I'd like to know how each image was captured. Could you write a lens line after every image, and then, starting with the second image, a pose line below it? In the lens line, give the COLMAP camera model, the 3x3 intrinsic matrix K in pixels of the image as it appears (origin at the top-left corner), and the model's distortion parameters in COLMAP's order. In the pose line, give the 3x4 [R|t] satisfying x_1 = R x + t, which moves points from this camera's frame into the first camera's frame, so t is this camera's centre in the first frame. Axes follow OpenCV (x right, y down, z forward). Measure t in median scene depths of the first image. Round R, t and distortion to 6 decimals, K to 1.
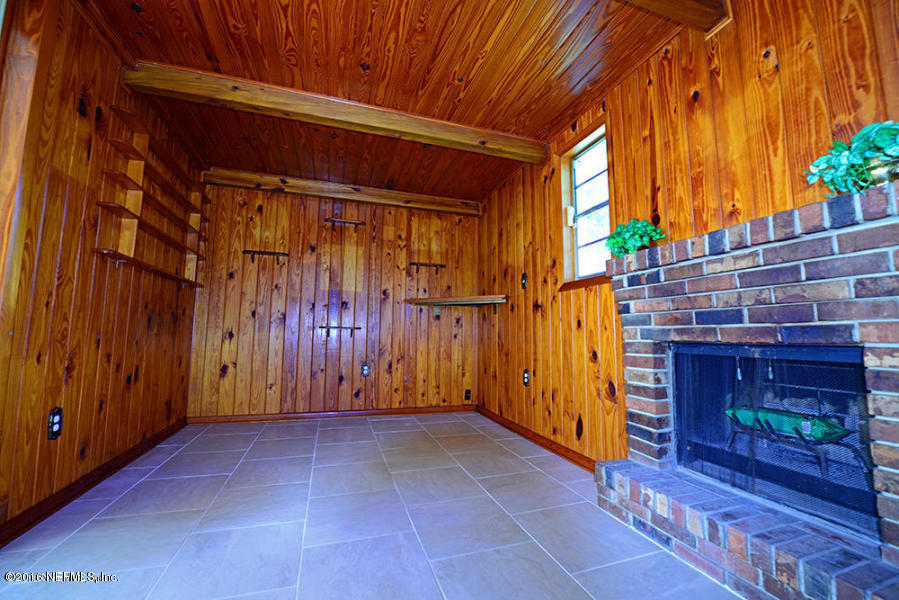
lens RADIAL K [[358.6, 0, 450.7], [0, 358.6, 297.7], [0, 0, 1]] dist [-0.013779, -0.000070]
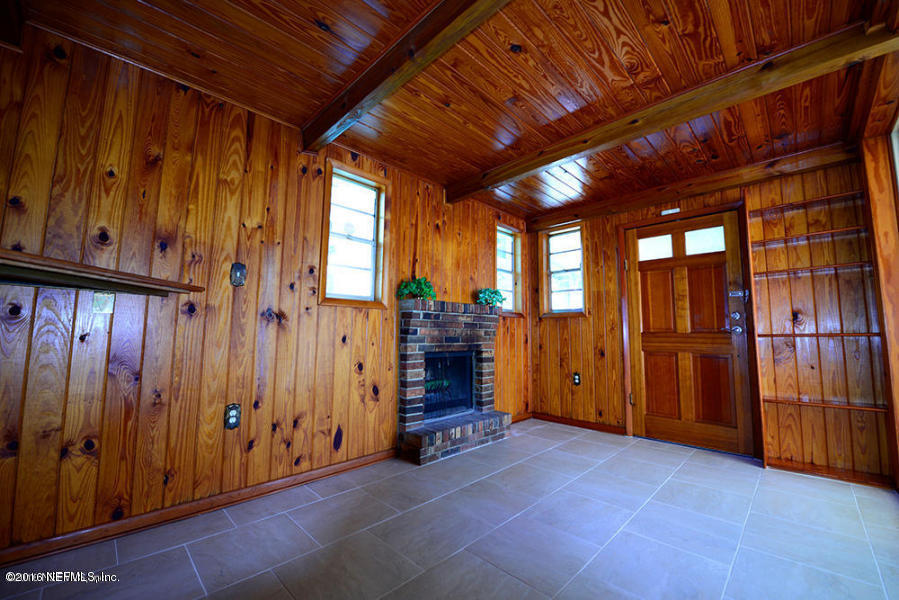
lens RADIAL K [[358.6, 0, 450.7], [0, 358.6, 297.7], [0, 0, 1]] dist [-0.013779, -0.000070]
pose [[-0.445972, 0.078233, 0.891621, -1.009062], [-0.104592, 0.984792, -0.138724, 0.086356], [-0.888915, -0.155124, -0.431007, 1.612268]]
